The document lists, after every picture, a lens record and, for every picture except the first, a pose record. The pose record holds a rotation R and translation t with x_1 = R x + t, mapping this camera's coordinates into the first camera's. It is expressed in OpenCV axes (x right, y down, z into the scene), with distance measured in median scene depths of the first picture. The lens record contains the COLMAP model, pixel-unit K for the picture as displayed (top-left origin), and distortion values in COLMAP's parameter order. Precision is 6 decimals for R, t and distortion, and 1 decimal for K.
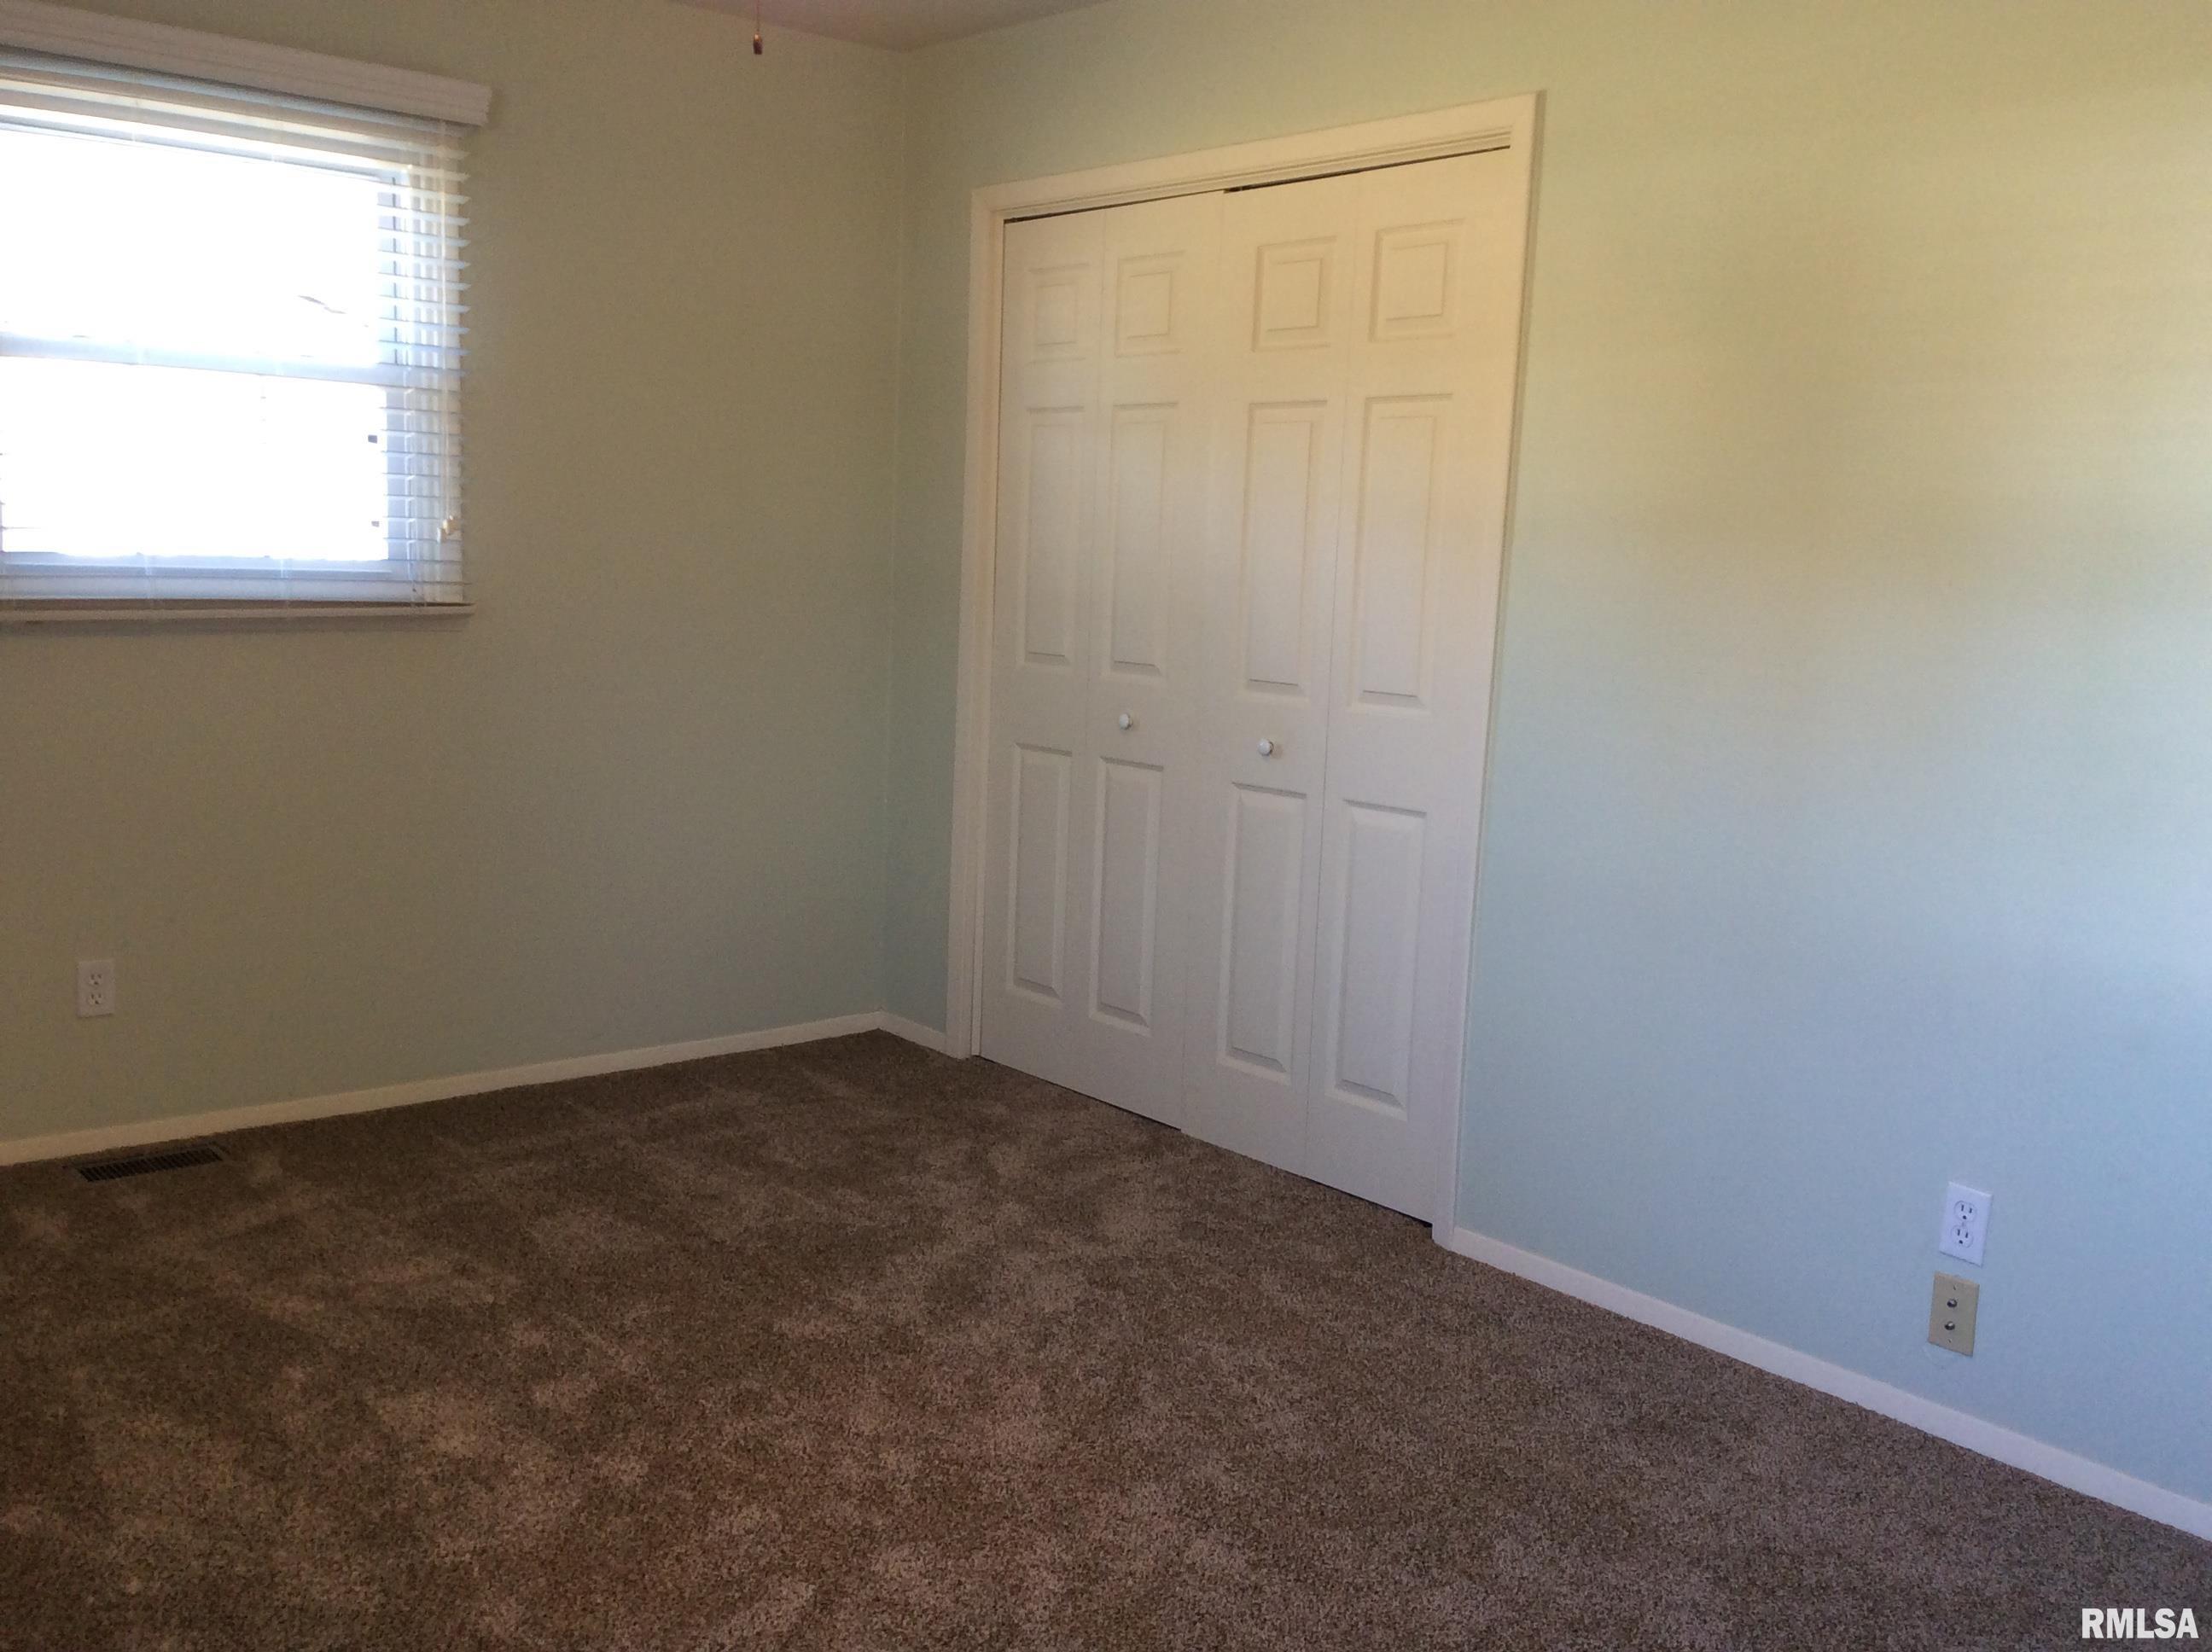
lens RADIAL K [[2014.8, 0, 1116.0], [0, 2014.8, 824.8], [0, 0, 1]] dist [0.107239, -0.178005]
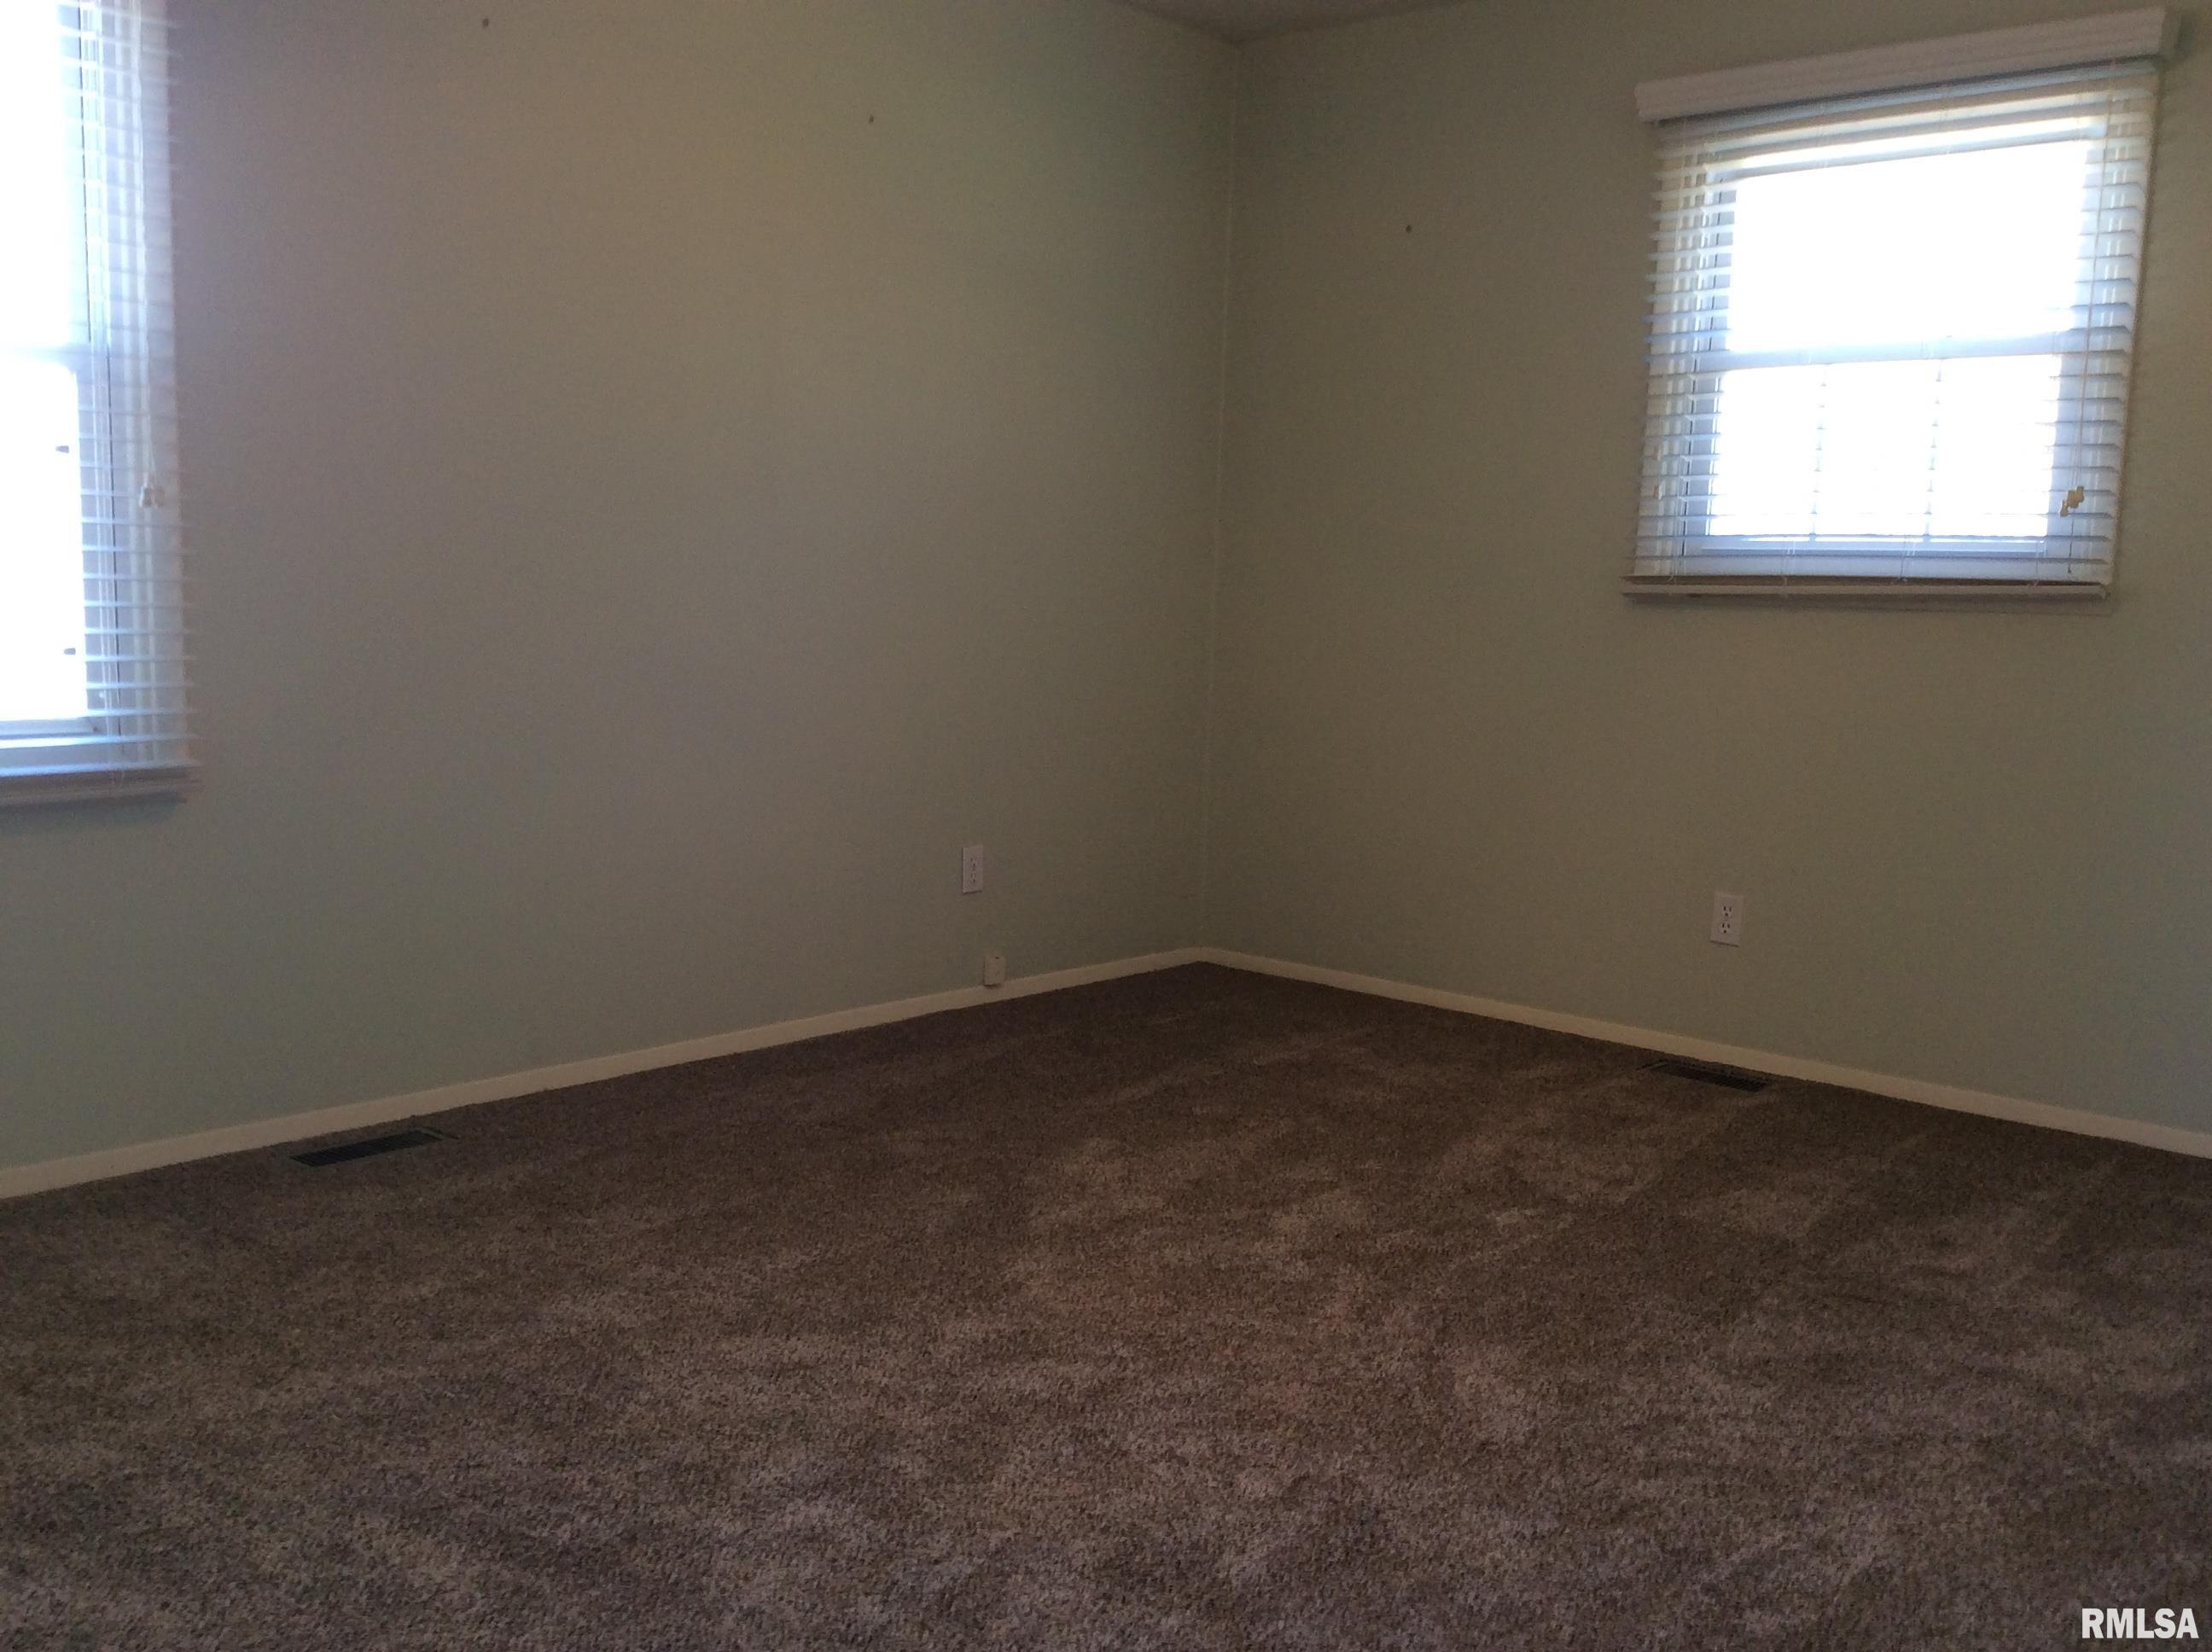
lens RADIAL K [[2014.8, 0, 1116.0], [0, 2014.8, 824.8], [0, 0, 1]] dist [0.107239, -0.178005]
pose [[0.133437, 0.080731, -0.987764, 0.604093], [-0.168095, 0.984079, 0.057722, 0.020572], [0.976698, 0.158336, 0.144883, 0.525244]]
